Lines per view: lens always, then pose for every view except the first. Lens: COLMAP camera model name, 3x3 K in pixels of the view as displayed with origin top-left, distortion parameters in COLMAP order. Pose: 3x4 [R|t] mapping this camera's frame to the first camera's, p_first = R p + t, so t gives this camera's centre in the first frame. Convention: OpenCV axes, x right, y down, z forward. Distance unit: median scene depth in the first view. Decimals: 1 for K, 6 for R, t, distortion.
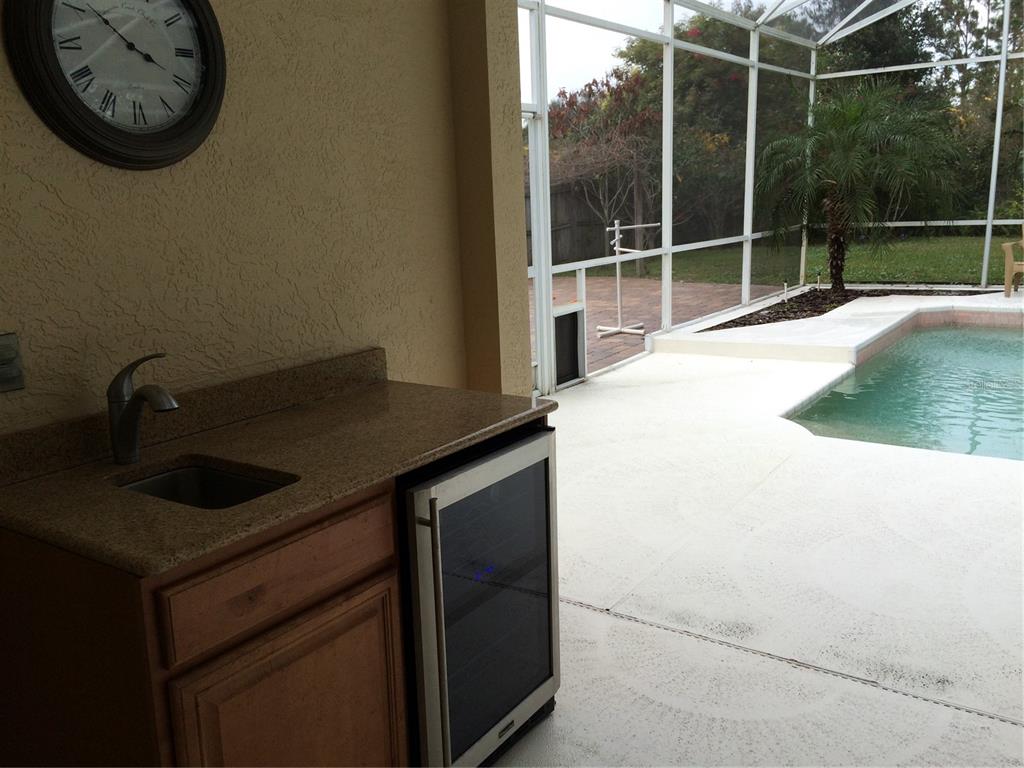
lens RADIAL K [[895.6, 0, 512.0], [0, 895.6, 384.0], [0, 0, 1]] dist [-0.002479, -0.003840]
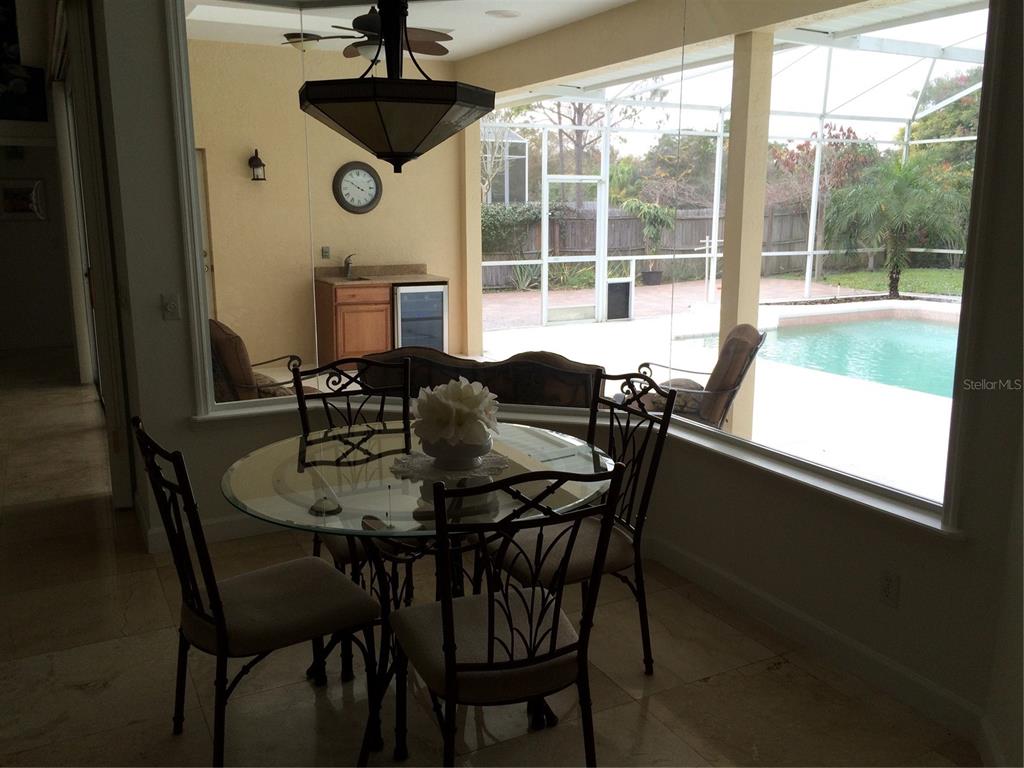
lens RADIAL K [[786.0, 0, 512.0], [0, 786.0, 384.0], [0, 0, 1]] dist [0.036991, -0.000662]
pose [[0.901006, 0.134264, -0.412506, 2.144042], [-0.128775, 0.990817, 0.041221, 0.364669], [0.414253, 0.015980, 0.910022, -2.409158]]
